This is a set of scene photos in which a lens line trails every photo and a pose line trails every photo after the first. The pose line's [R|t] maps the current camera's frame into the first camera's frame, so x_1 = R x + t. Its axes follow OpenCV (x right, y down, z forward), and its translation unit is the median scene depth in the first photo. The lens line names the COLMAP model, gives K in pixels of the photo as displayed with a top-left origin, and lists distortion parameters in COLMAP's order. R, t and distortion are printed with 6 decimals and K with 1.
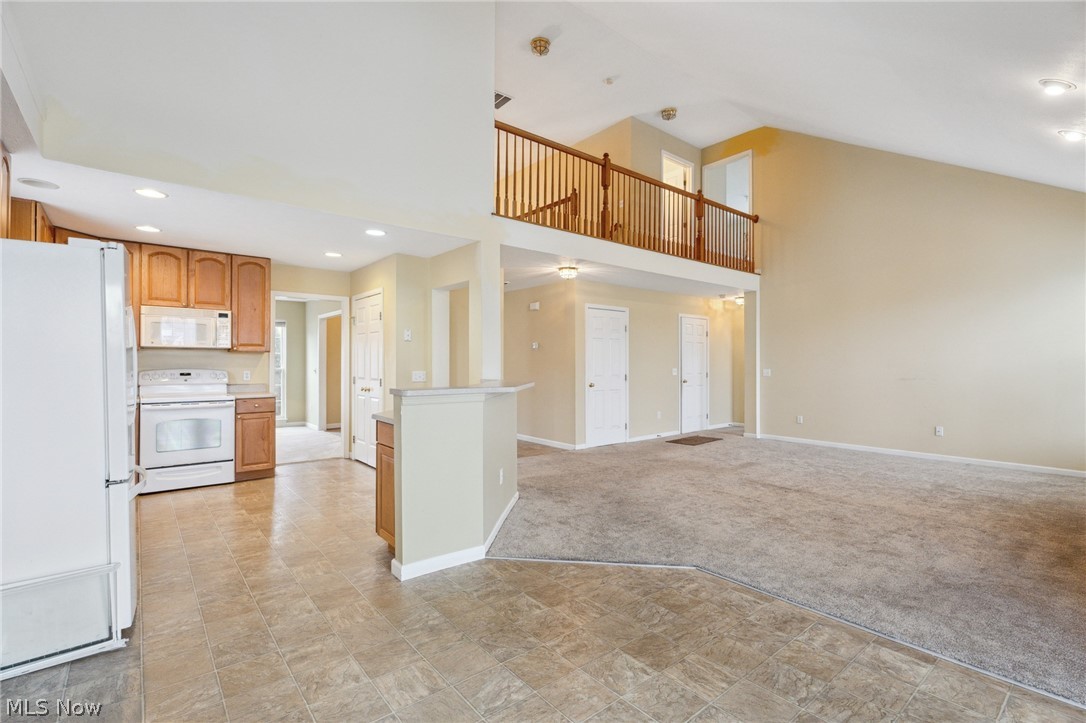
lens RADIAL K [[491.2, 0, 545.8], [0, 491.2, 366.4], [0, 0, 1]] dist [0.003553, -0.000772]
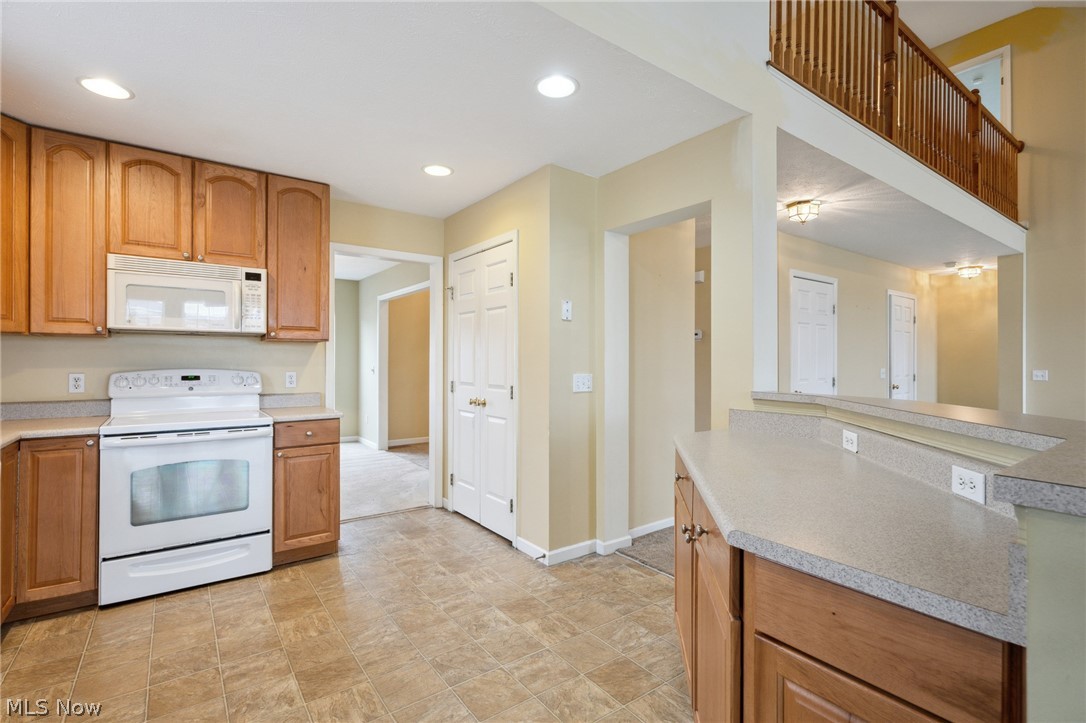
lens RADIAL K [[491.2, 0, 542.0], [0, 491.2, 365.5], [0, 0, 1]] dist [0.003553, -0.000772]
pose [[0.998404, 0.002307, -0.056434, -0.280895], [-0.002183, 0.999995, 0.002269, -0.001159], [0.056439, -0.002143, 0.998404, 0.437153]]
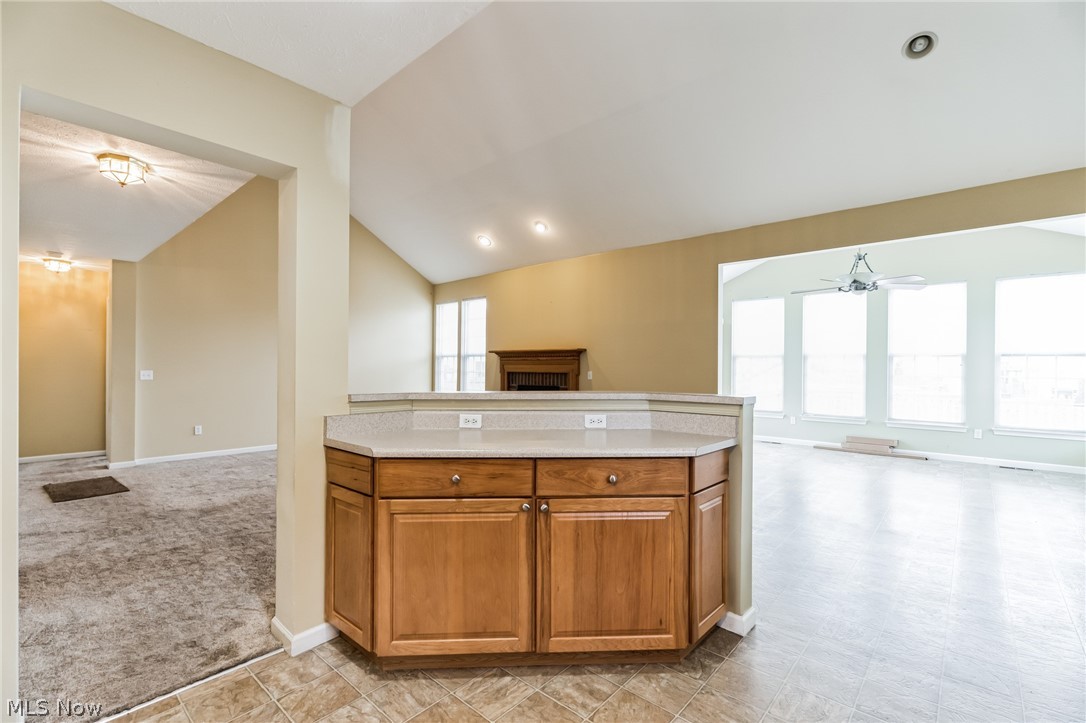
lens RADIAL K [[491.2, 0, 546.0], [0, 491.2, 360.3], [0, 0, 1]] dist [0.003553, -0.000772]
pose [[-0.154253, 0.013292, 0.987942, -0.559419], [-0.002286, 0.999902, -0.013810, -0.001510], [-0.988029, -0.004389, -0.154208, 0.775272]]
